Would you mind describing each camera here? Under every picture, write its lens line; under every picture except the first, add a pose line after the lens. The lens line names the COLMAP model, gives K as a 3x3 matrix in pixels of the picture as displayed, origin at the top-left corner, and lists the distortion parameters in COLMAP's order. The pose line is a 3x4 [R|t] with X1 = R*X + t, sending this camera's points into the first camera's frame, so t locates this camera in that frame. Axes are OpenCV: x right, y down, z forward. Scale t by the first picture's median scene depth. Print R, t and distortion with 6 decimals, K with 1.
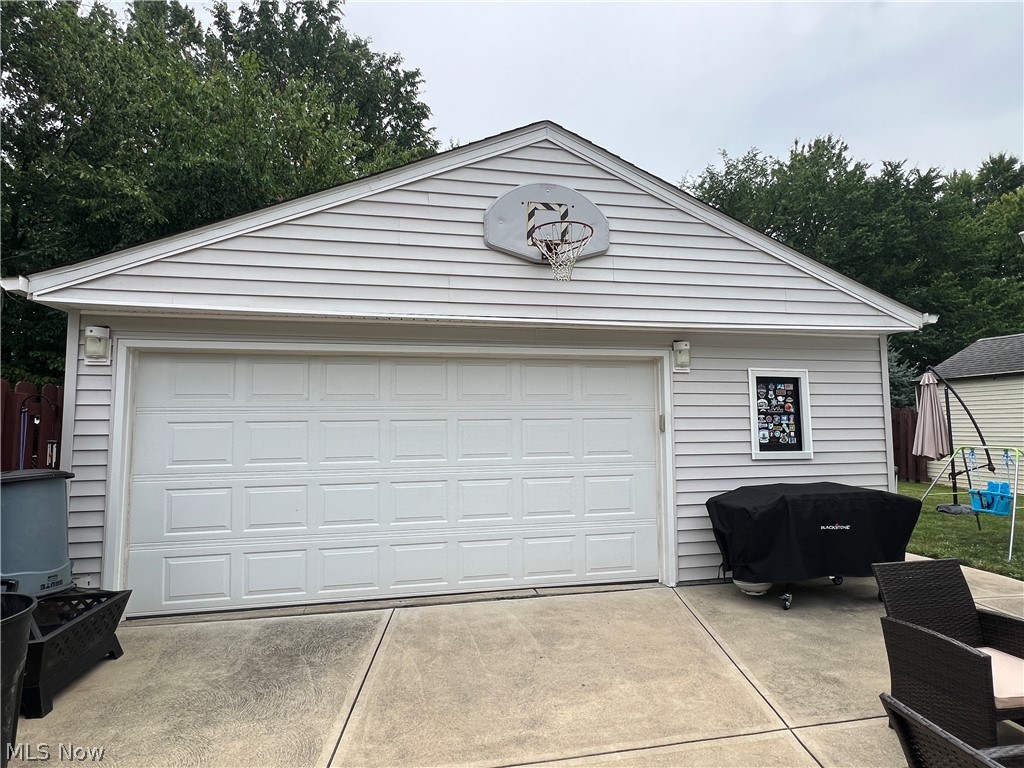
lens RADIAL K [[549.5, 0, 502.8], [0, 549.5, 384.5], [0, 0, 1]] dist [-0.000717, -0.000196]
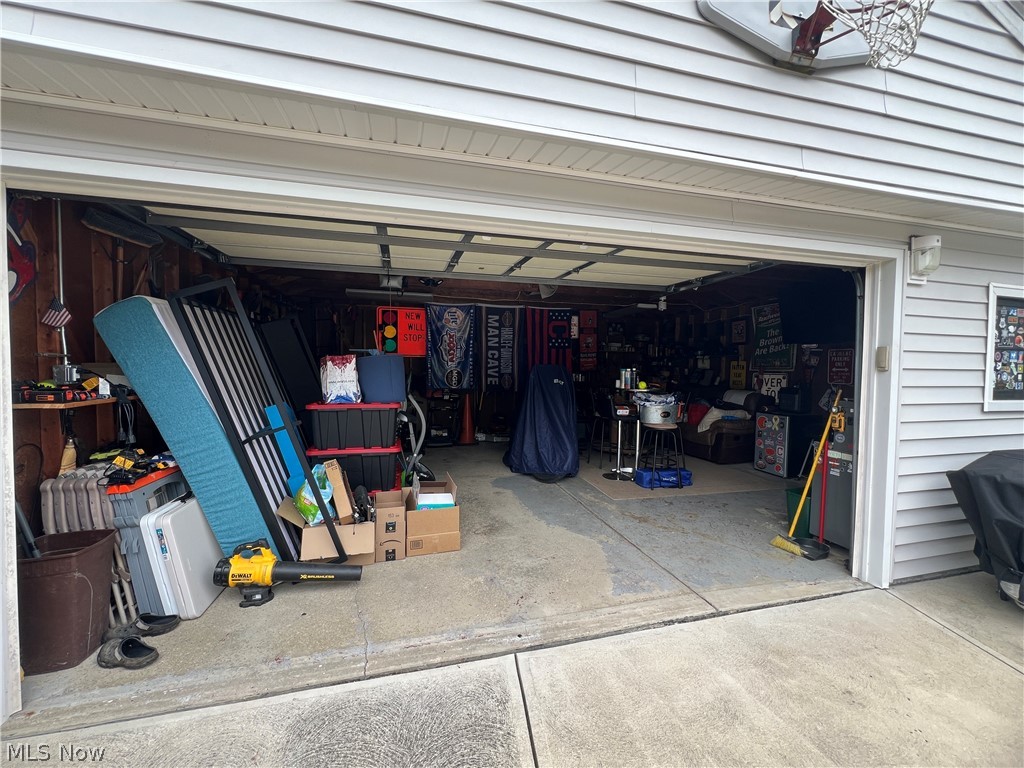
lens RADIAL K [[411.4, 0, 508.4], [0, 411.4, 389.5], [0, 0, 1]] dist [0.001465, 0.000107]
pose [[0.998233, 0.012836, 0.058020, -0.205022], [-0.019973, 0.992062, 0.124151, 0.054025], [-0.055965, -0.125091, 0.990566, 0.510273]]
